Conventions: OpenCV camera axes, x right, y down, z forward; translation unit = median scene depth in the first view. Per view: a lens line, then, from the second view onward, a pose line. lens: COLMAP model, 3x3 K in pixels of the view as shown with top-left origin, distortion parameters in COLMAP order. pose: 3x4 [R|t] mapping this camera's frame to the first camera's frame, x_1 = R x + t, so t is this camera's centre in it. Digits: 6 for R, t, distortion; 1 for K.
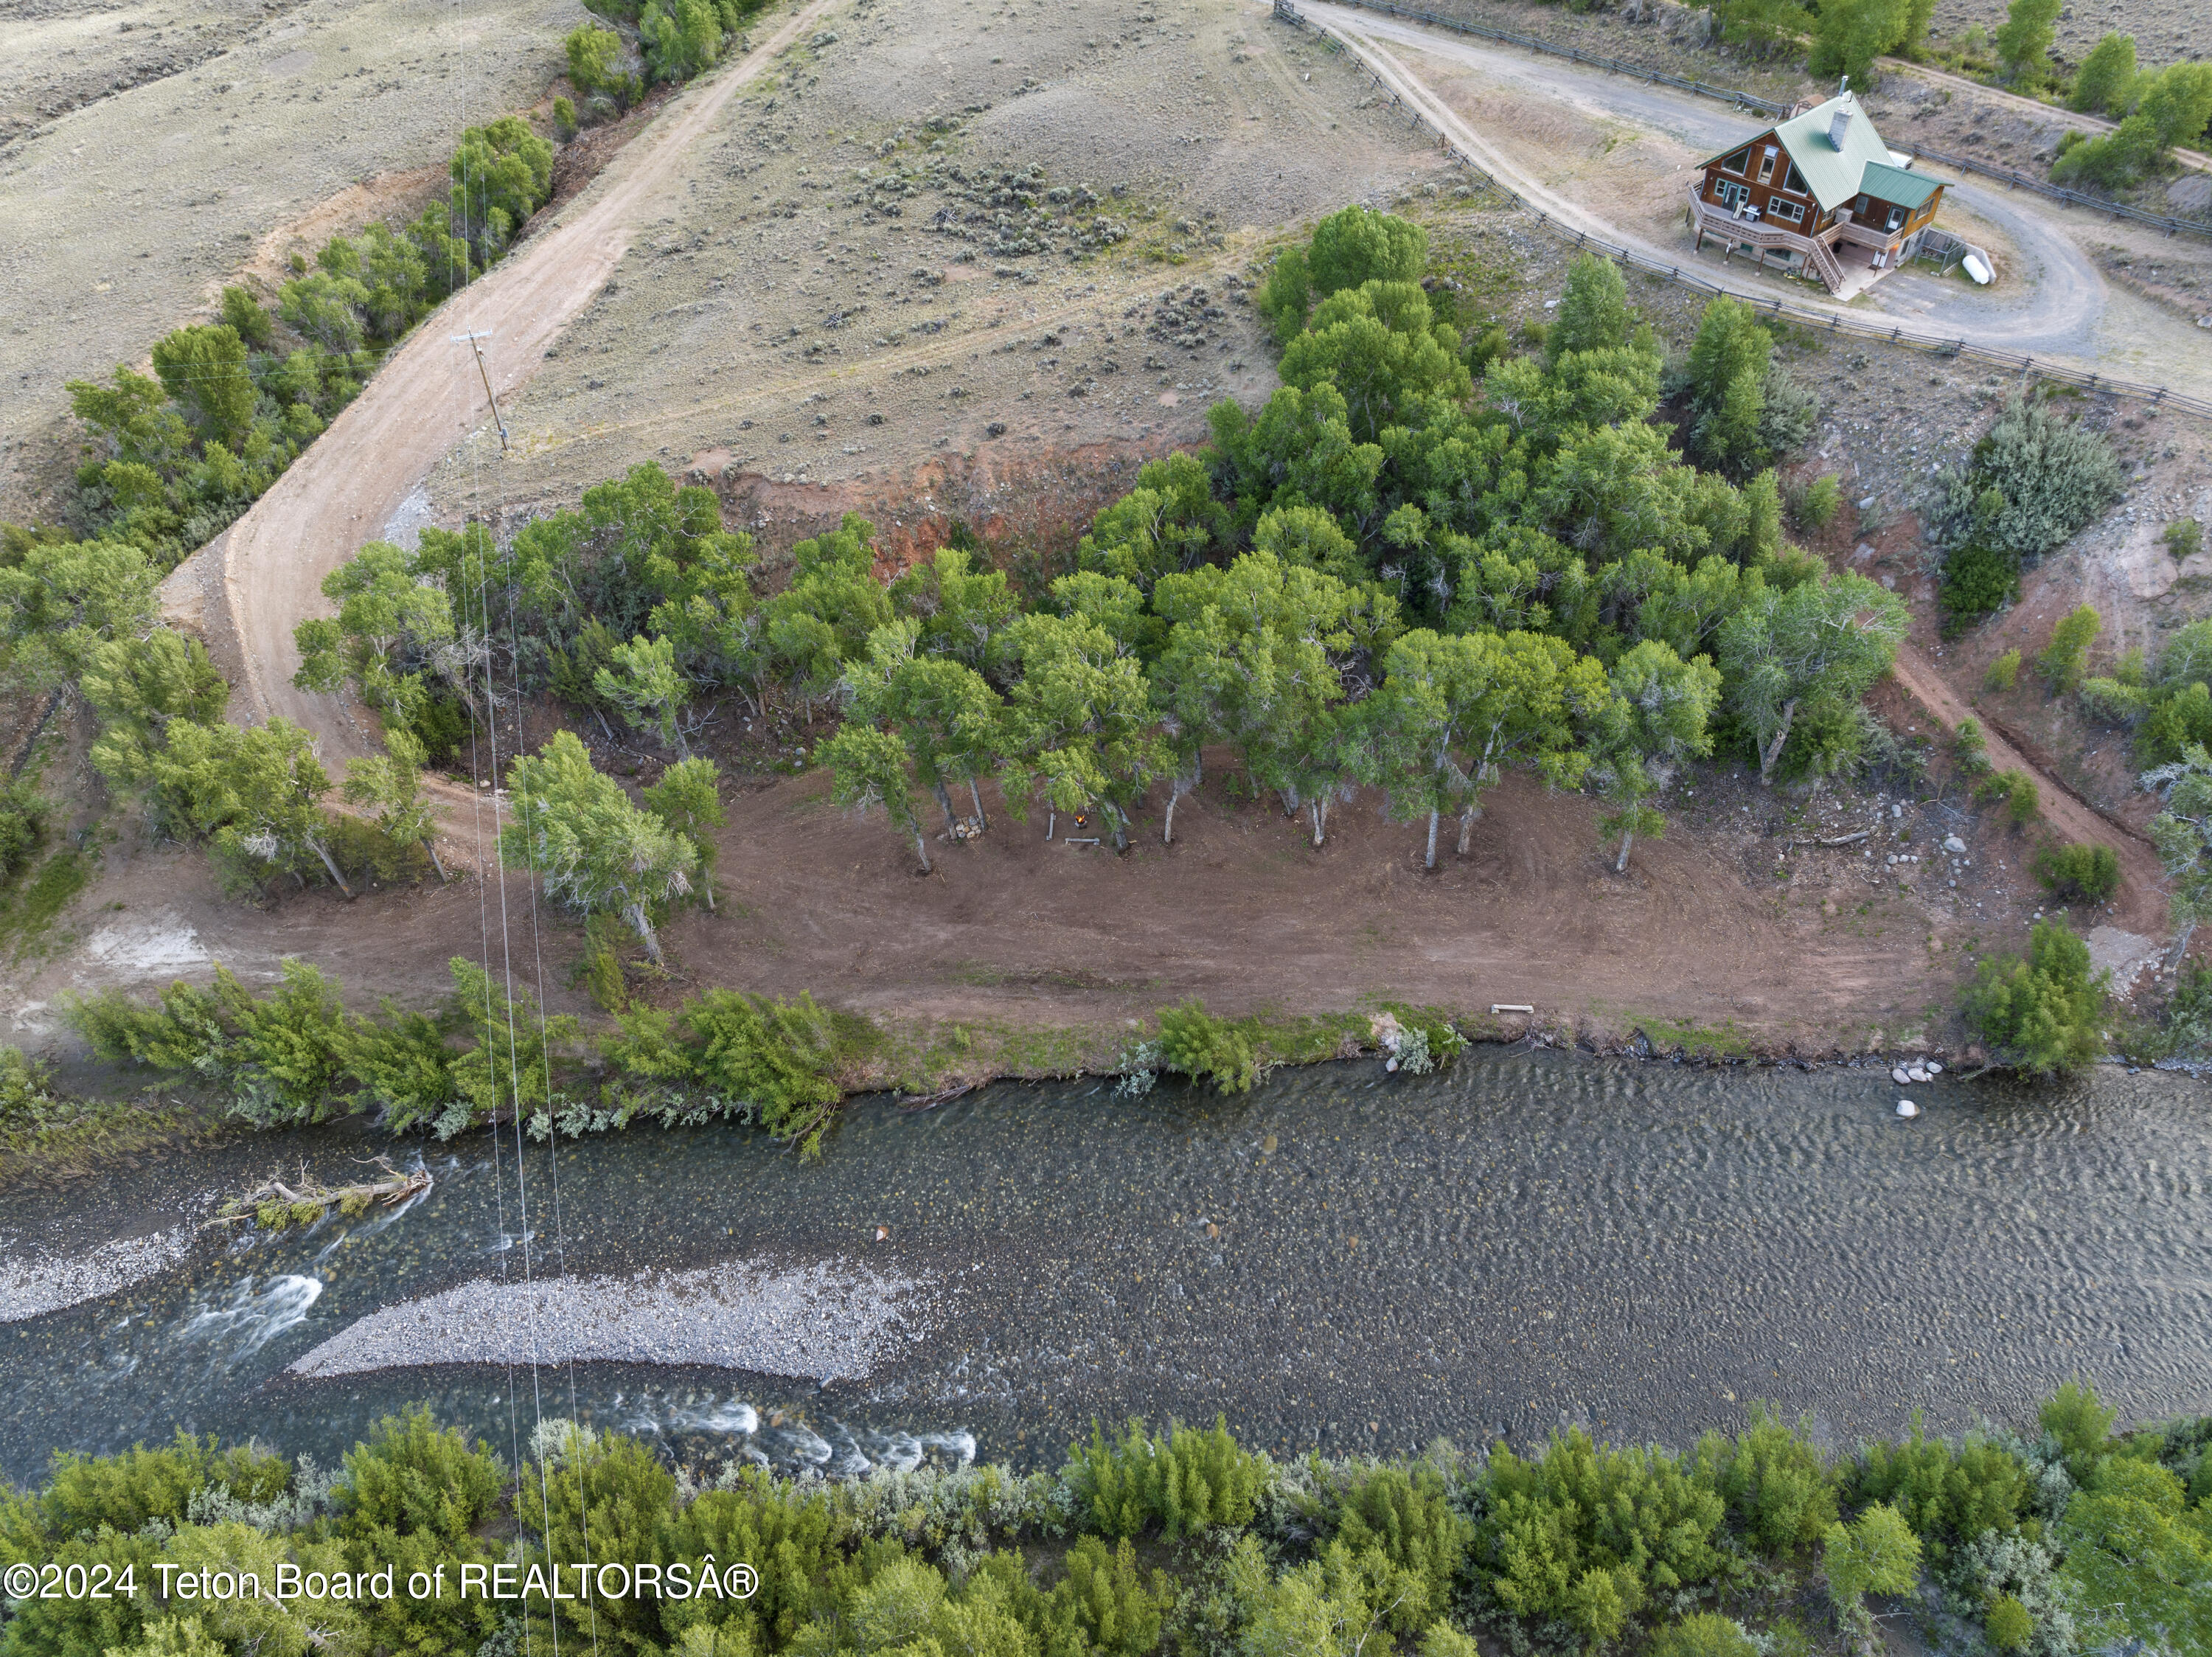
lens RADIAL K [[1567.4, 0, 1108.5], [0, 1567.4, 805.2], [0, 0, 1]] dist [-0.035333, -0.002089]
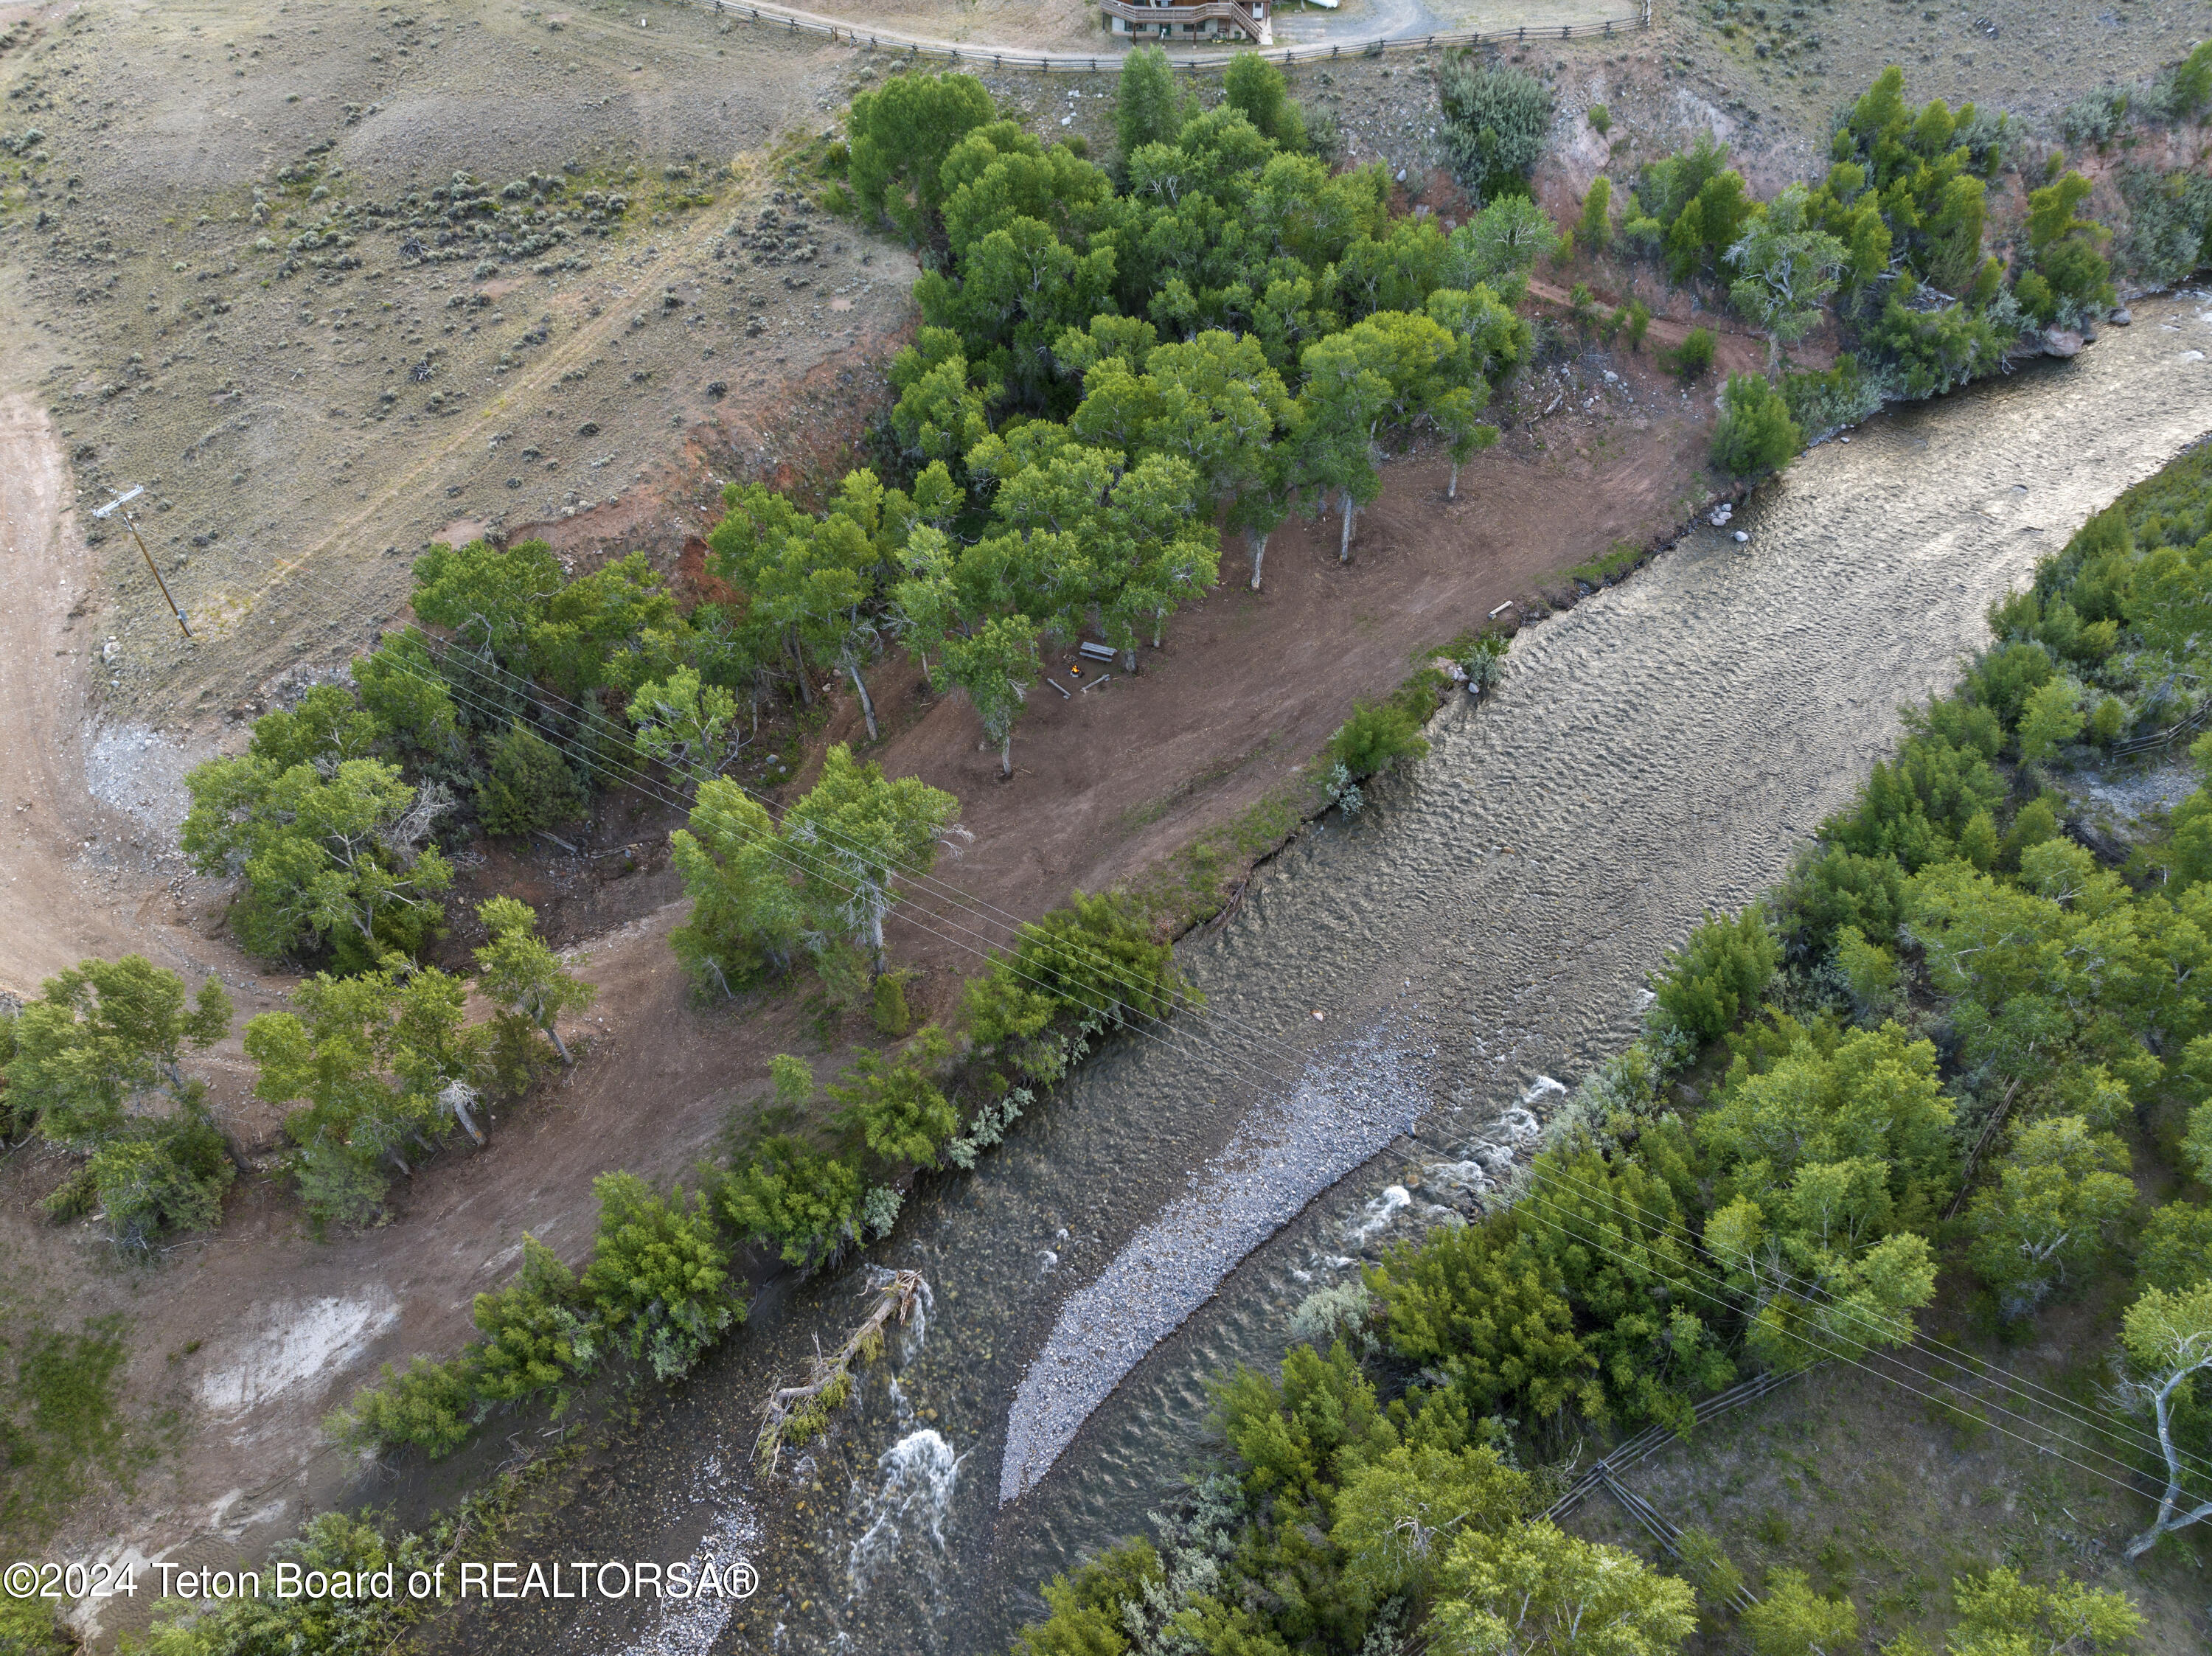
lens RADIAL K [[1567.3, 0, 1115.0], [0, 1567.3, 810.5], [0, 0, 1]] dist [-0.035333, -0.002089]
pose [[0.712548, -0.480166, 0.511581, -0.590984], [0.488789, 0.862808, 0.129022, -0.031833], [-0.503349, 0.158121, 0.849493, 0.150299]]
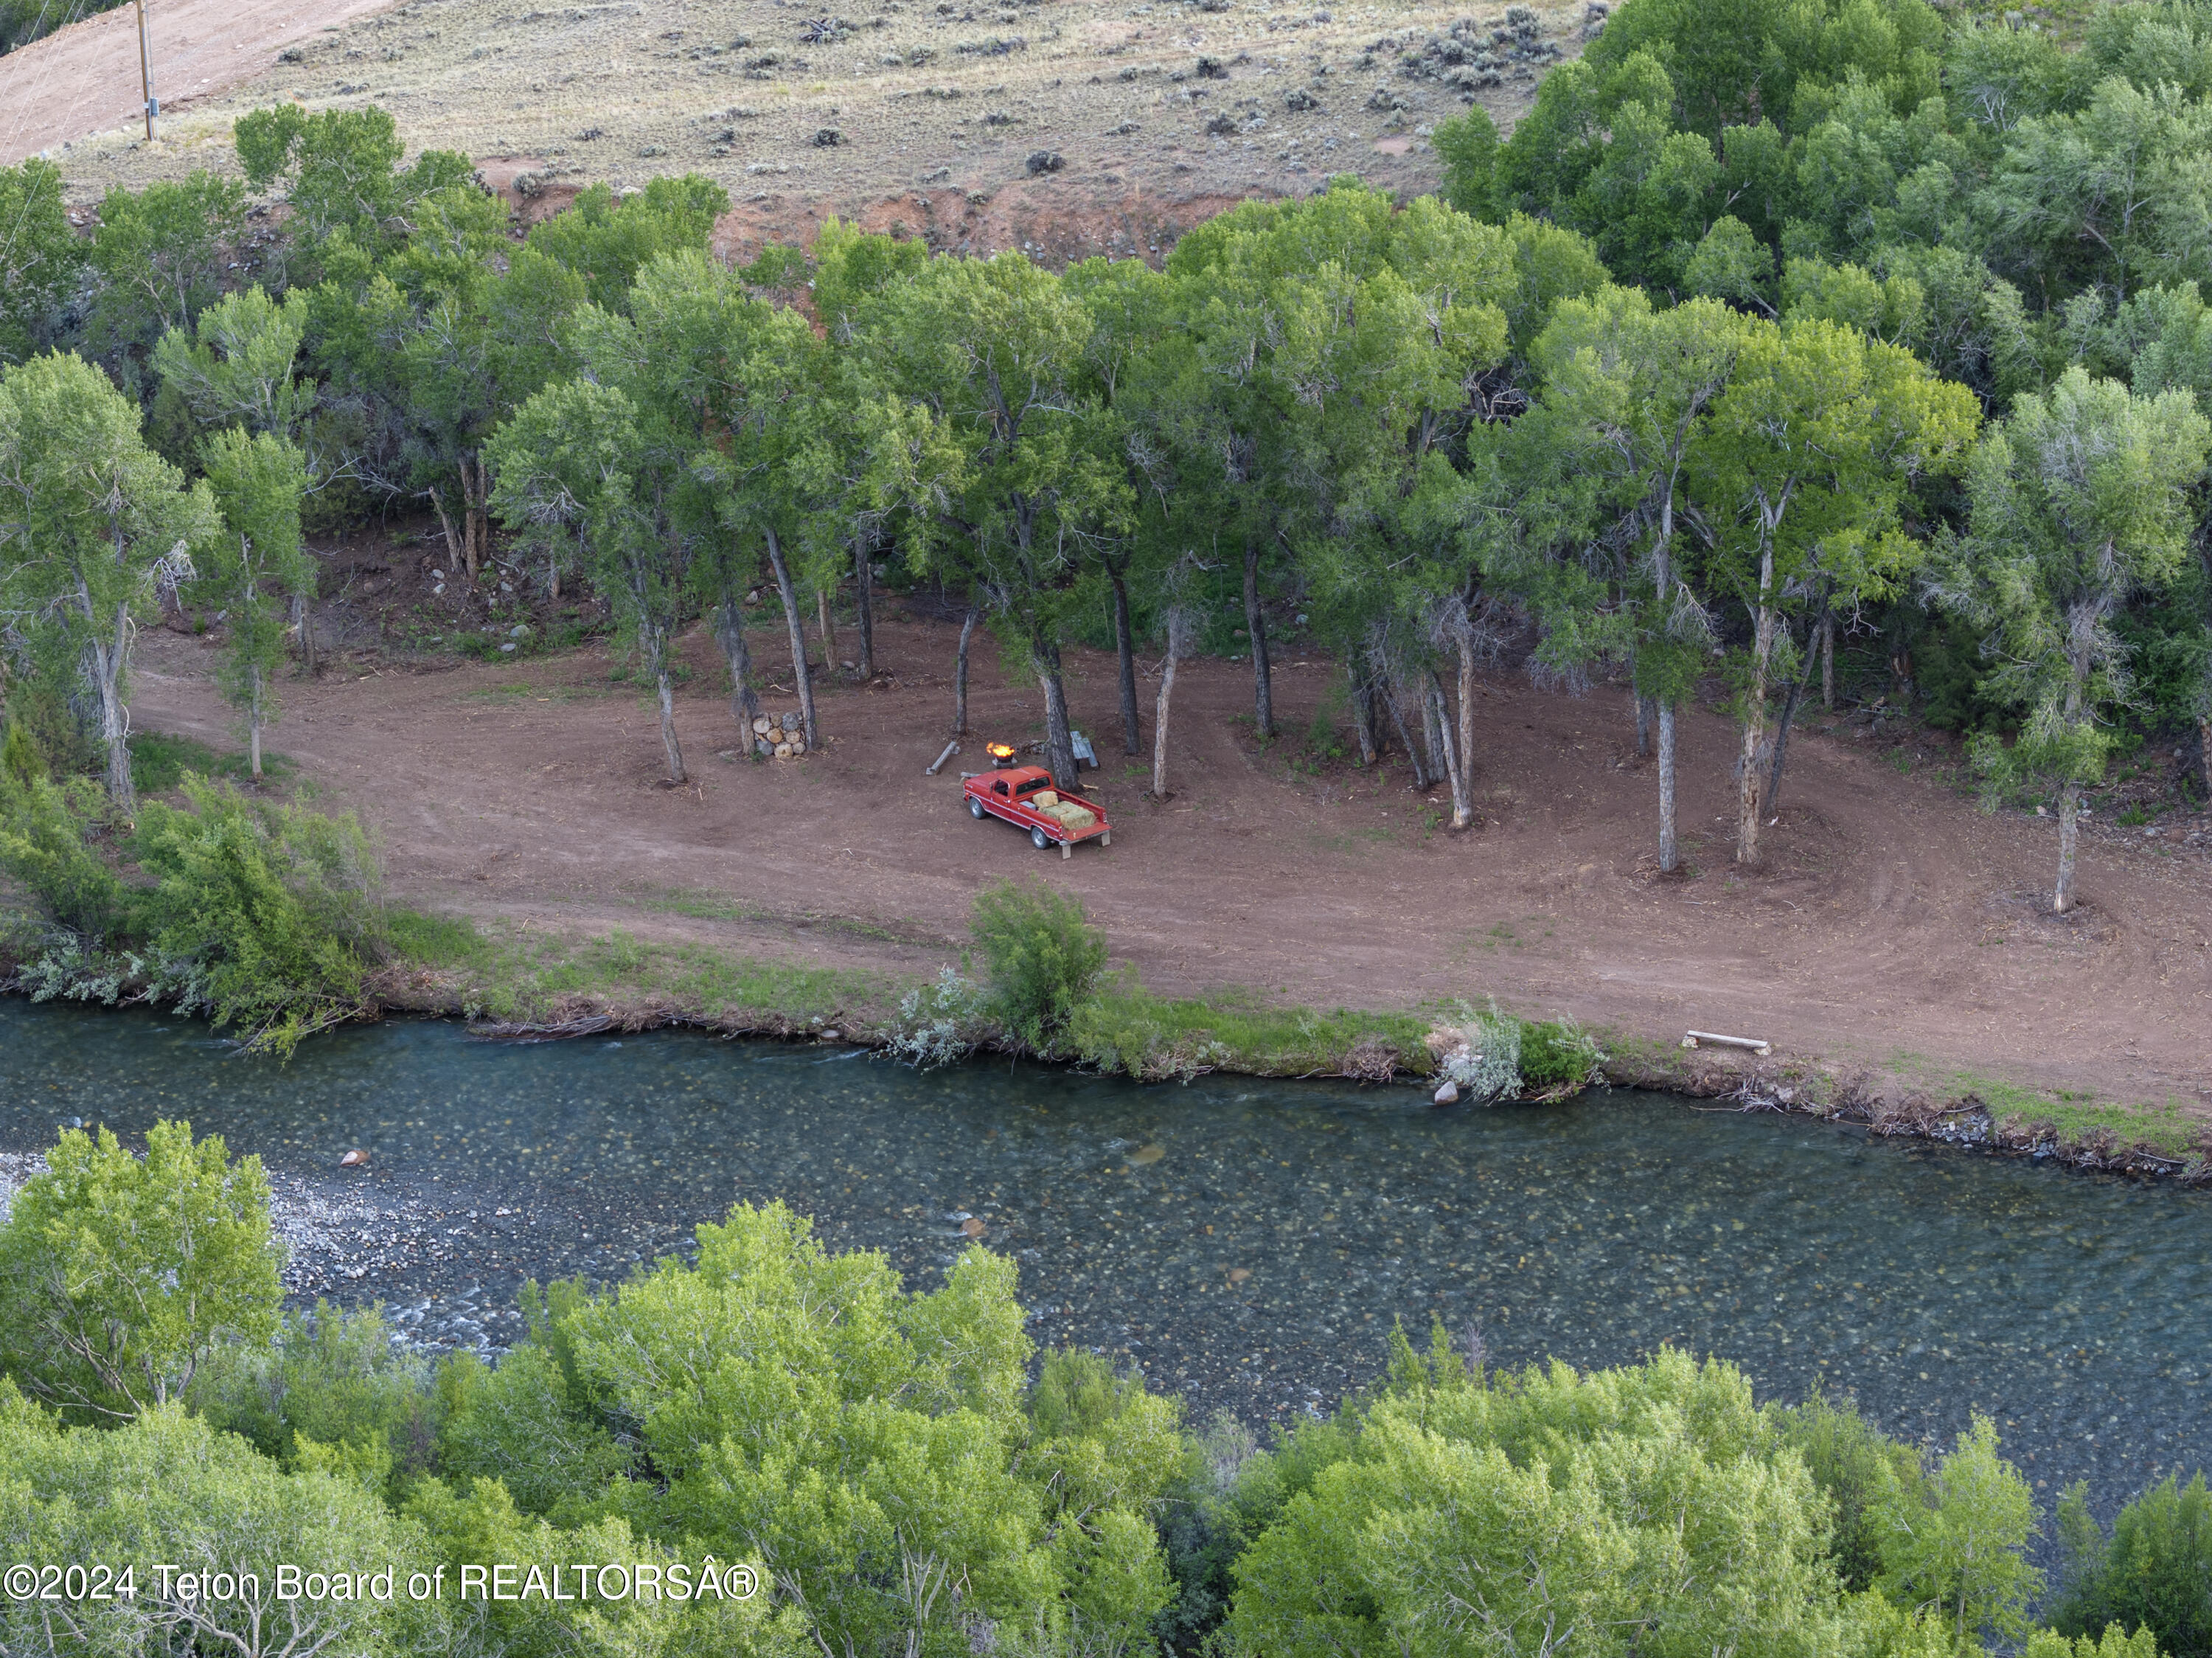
lens RADIAL K [[4446.6, 0, 1100.7], [0, 4446.6, 832.6], [0, 0, 1]] dist [-0.069637, 0.000000]
pose [[0.969291, 0.112161, -0.218850, 0.337898], [-0.183813, 0.921630, -0.341777, 0.532130], [0.163364, 0.371509, 0.913944, -0.280671]]
